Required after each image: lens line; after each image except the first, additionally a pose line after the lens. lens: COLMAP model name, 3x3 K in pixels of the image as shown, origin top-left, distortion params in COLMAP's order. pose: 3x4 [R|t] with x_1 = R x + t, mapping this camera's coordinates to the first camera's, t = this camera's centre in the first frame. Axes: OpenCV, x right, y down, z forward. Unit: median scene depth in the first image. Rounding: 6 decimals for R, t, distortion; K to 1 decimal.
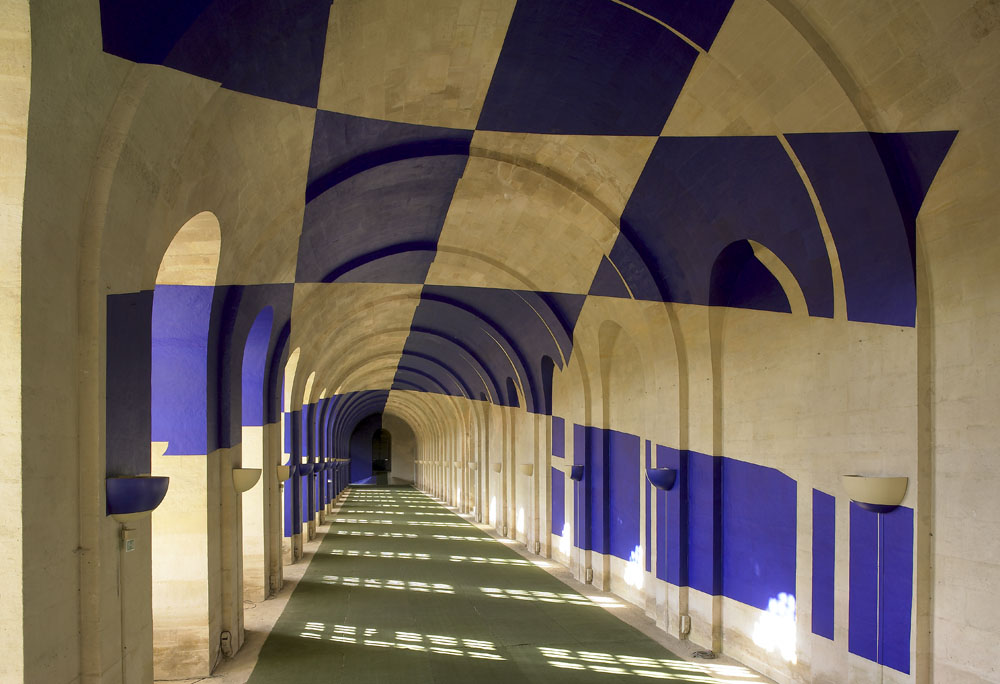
lens RADIAL K [[738.7, 0, 516.1], [0, 738.7, 463.0], [0, 0, 1]] dist [-0.097021, 0.075348]
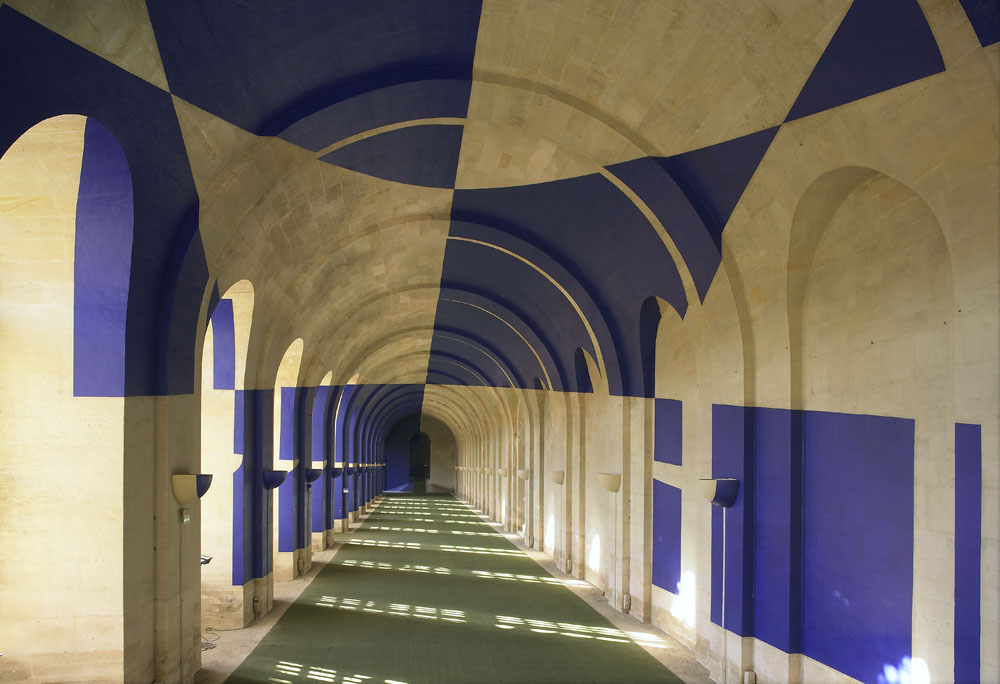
lens RADIAL K [[733.4, 0, 496.8], [0, 733.4, 460.4], [0, 0, 1]] dist [-0.086549, 0.071297]
pose [[0.996354, 0.007973, -0.084946, -0.034808], [-0.009029, 0.999887, -0.012051, -0.002170], [0.084840, 0.012774, 0.996313, 0.391107]]
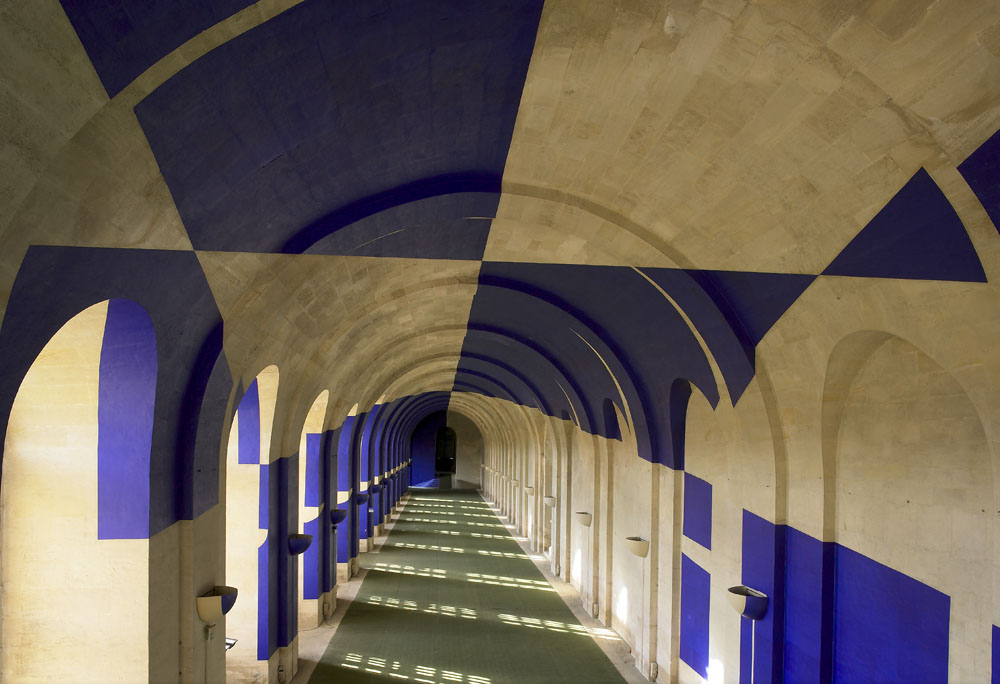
lens RADIAL K [[739.8, 0, 514.8], [0, 739.8, 442.4], [0, 0, 1]] dist [-0.088375, 0.073372]
pose [[0.995248, 0.014808, -0.096237, -0.036677], [-0.015715, 0.999839, -0.008669, -0.086629], [0.096094, 0.010140, 0.995321, 0.392097]]
